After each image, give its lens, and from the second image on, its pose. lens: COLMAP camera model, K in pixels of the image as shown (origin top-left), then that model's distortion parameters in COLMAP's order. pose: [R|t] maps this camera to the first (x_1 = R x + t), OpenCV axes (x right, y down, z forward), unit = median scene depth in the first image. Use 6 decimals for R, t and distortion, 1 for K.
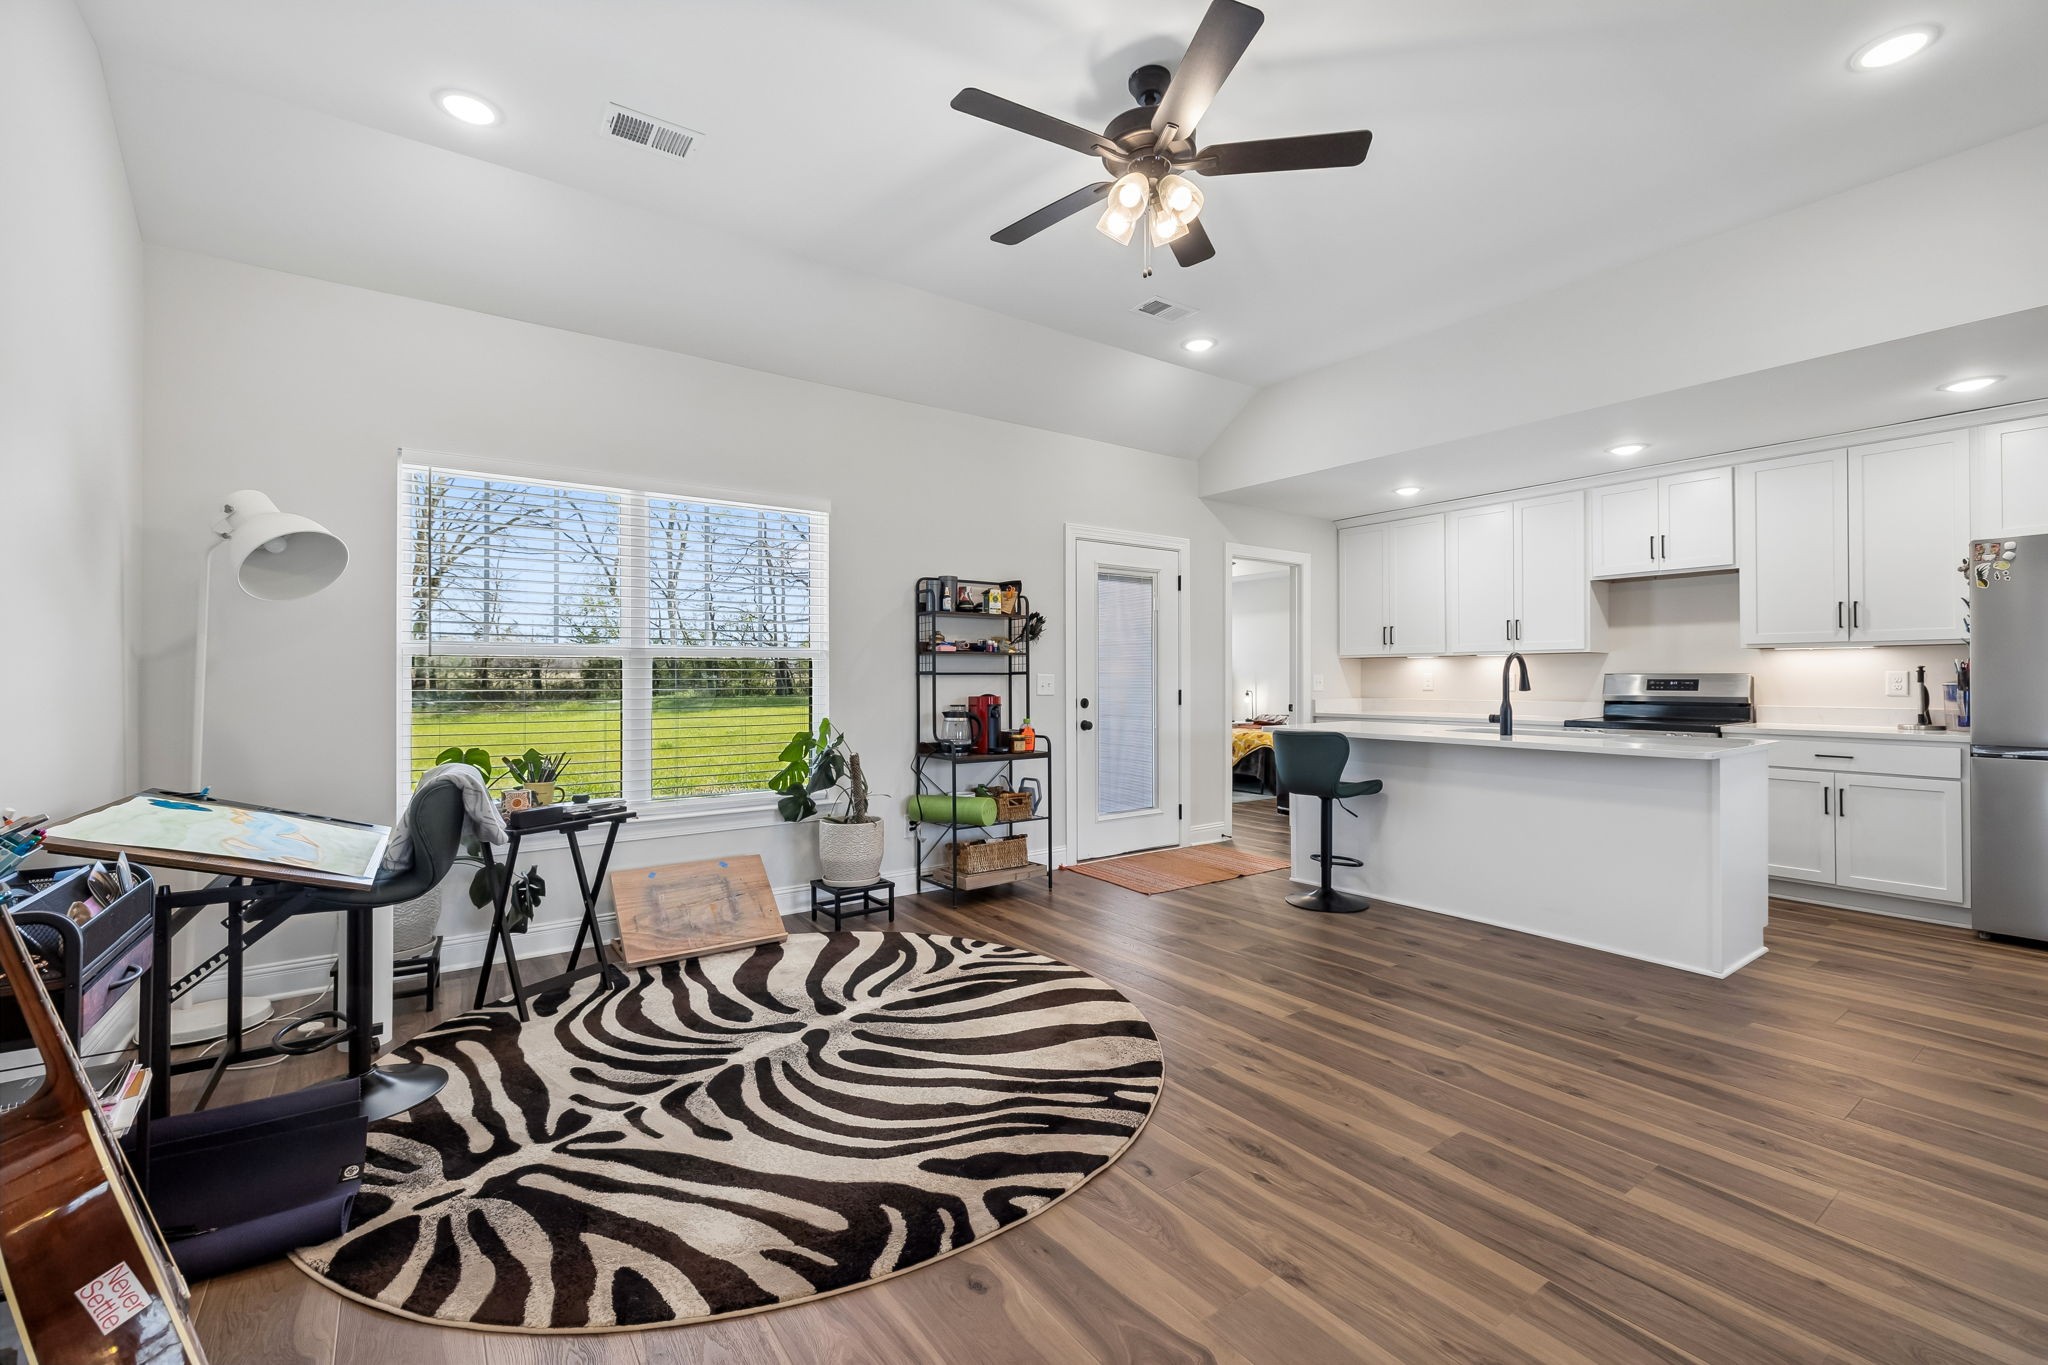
lens RADIAL K [[866.1, 0, 1019.9], [0, 866.1, 691.3], [0, 0, 1]] dist [-0.004266, -0.000662]
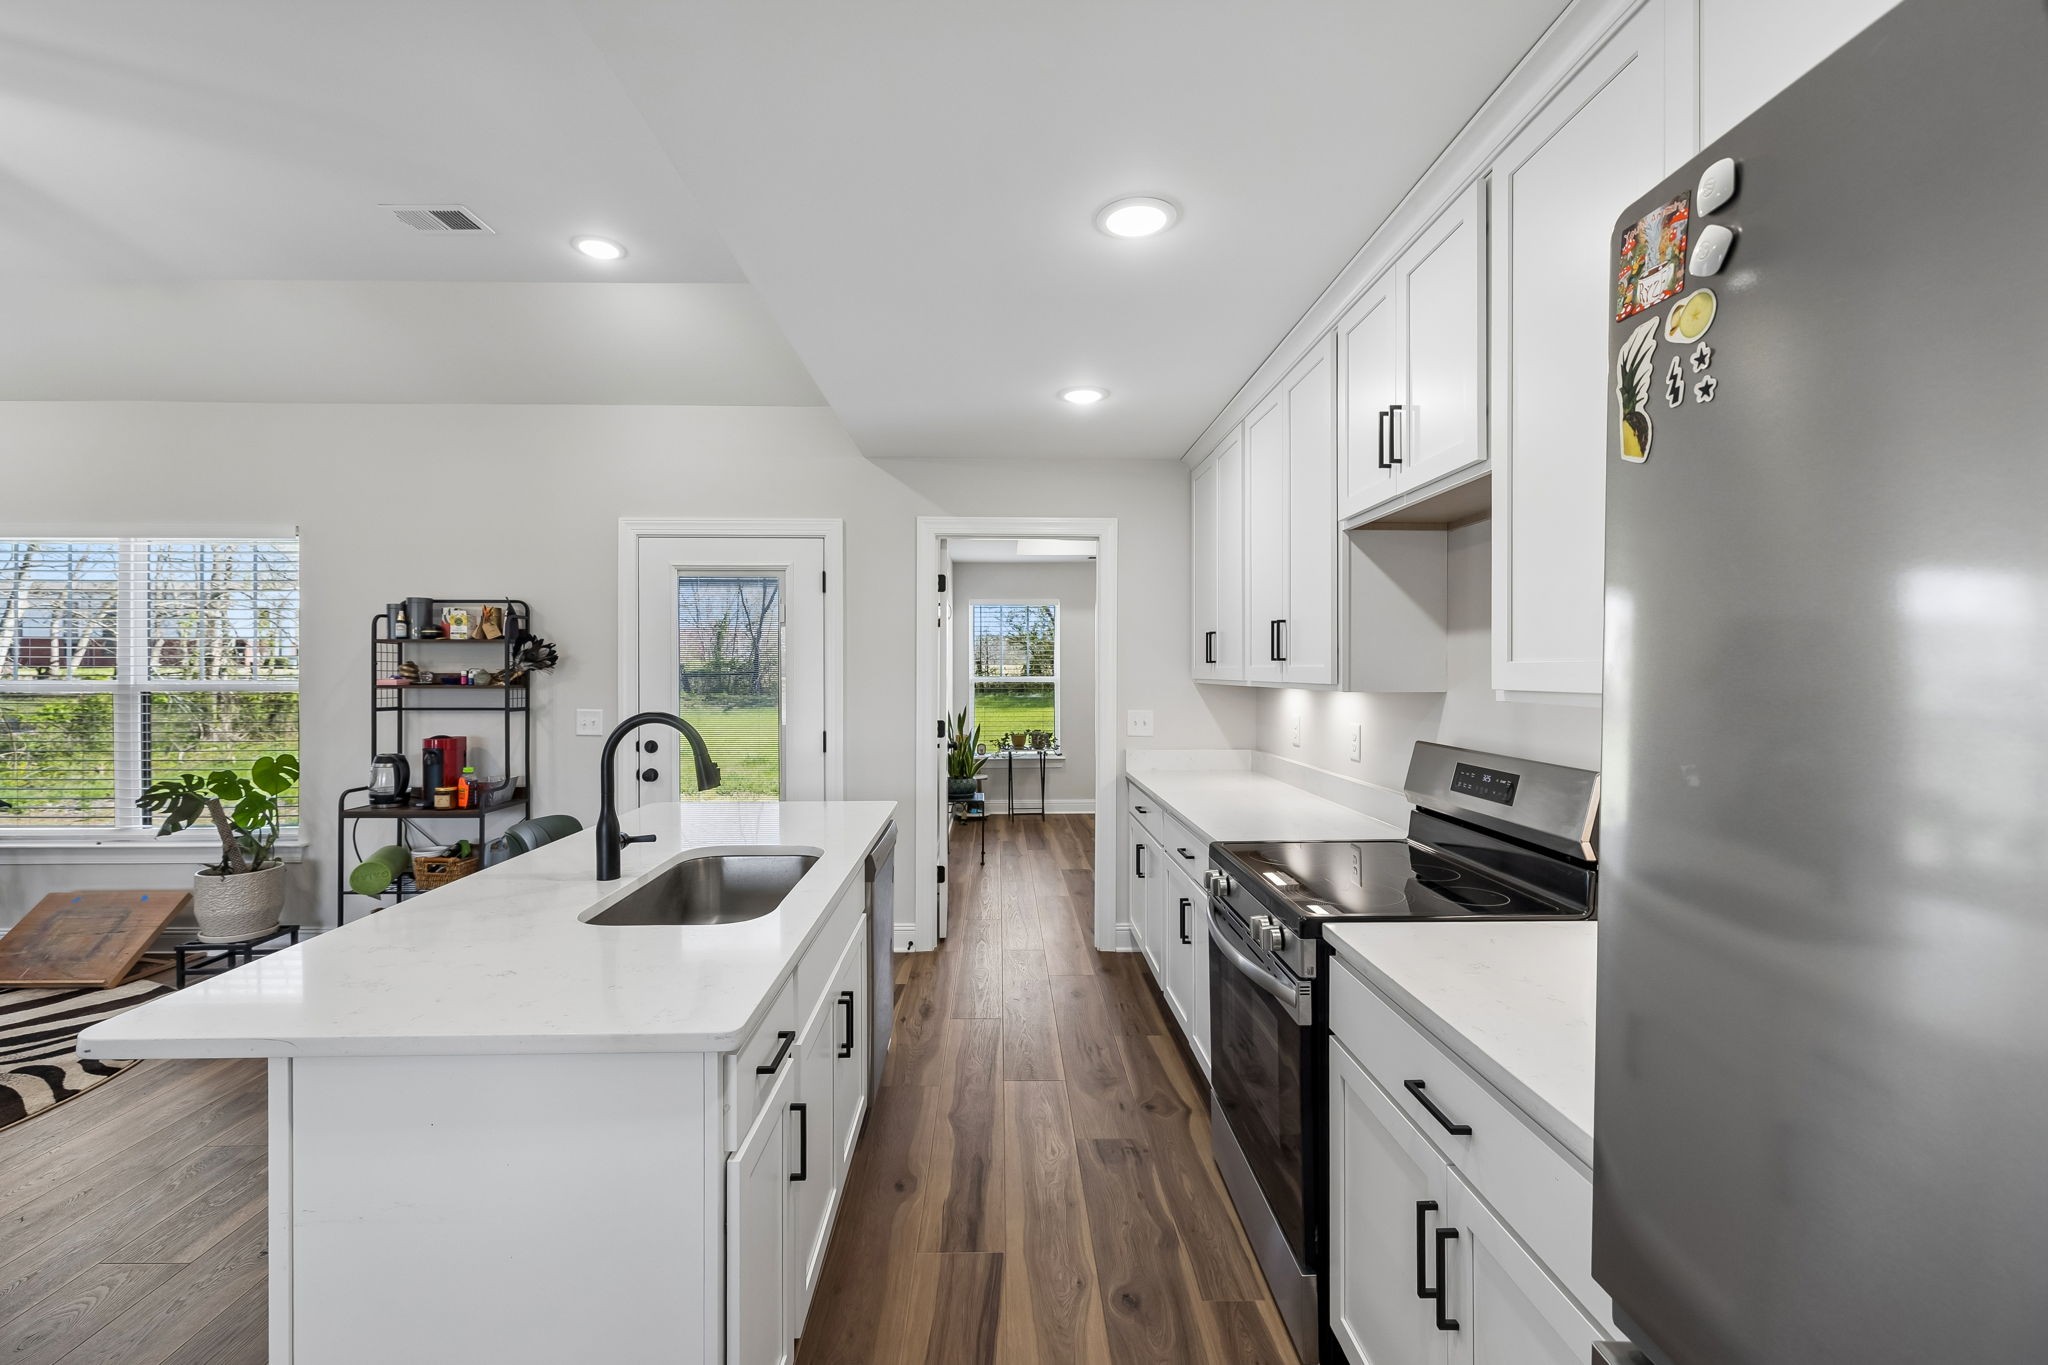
lens RADIAL K [[866.1, 0, 1018.4], [0, 866.1, 673.3], [0, 0, 1]] dist [-0.004266, -0.000662]
pose [[0.826765, 0.005935, -0.562517, 0.874465], [-0.012083, 0.999901, -0.007209, -0.056174], [0.562418, 0.012757, 0.826755, 0.606855]]
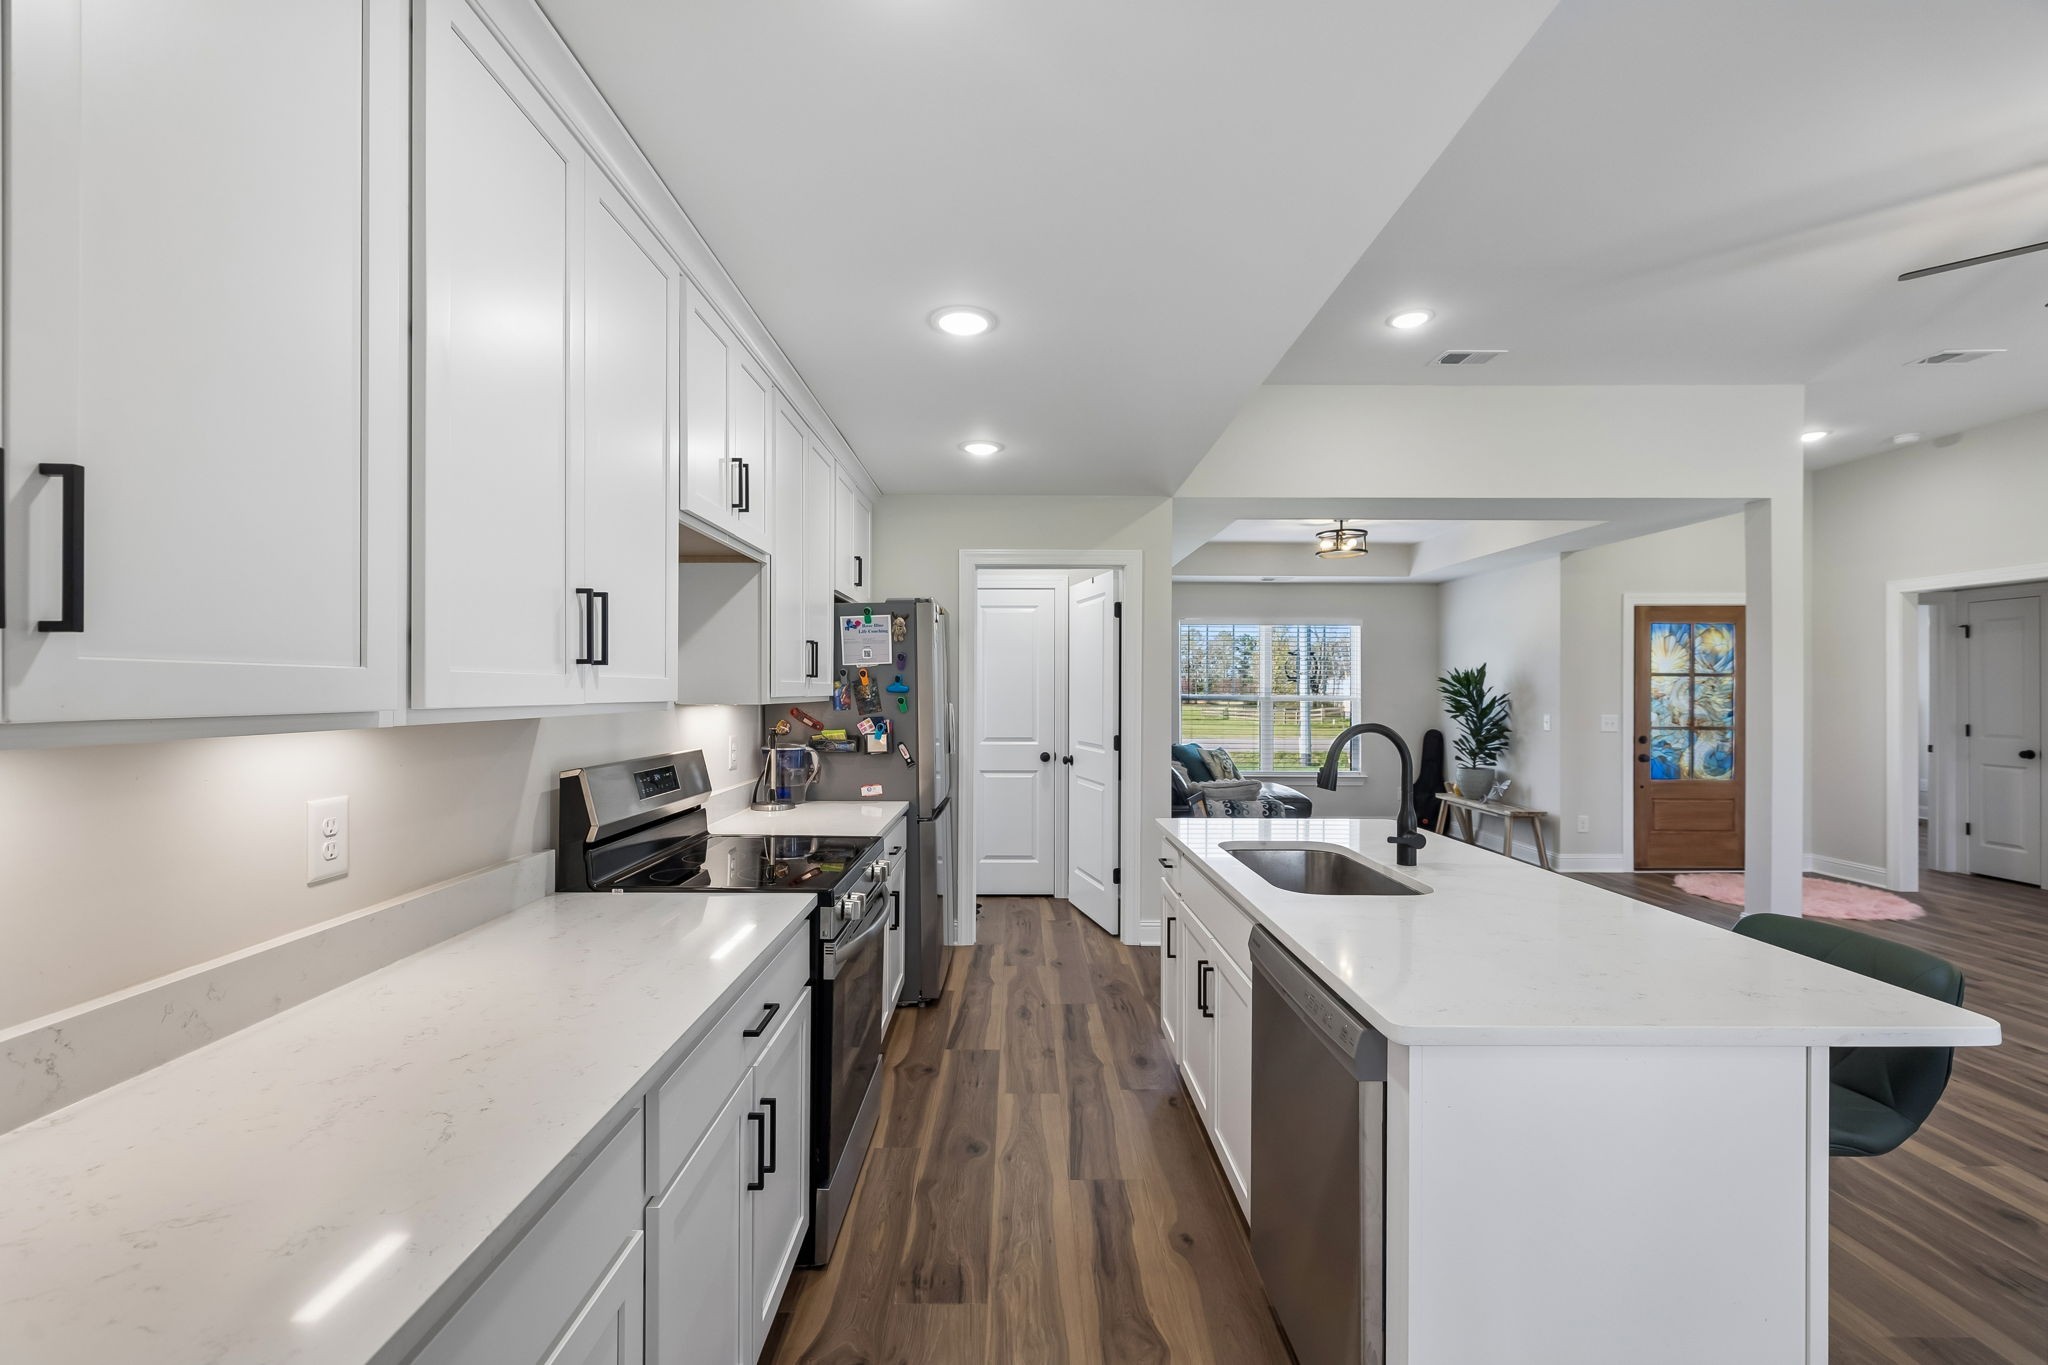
lens RADIAL K [[866.1, 0, 1022.4], [0, 866.1, 688.8], [0, 0, 1]] dist [-0.004266, -0.000662]
pose [[-0.816266, -0.002558, 0.577670, 0.368658], [0.006582, 0.999884, 0.013728, -0.065669], [-0.577638, 0.015008, -0.816155, 1.372674]]
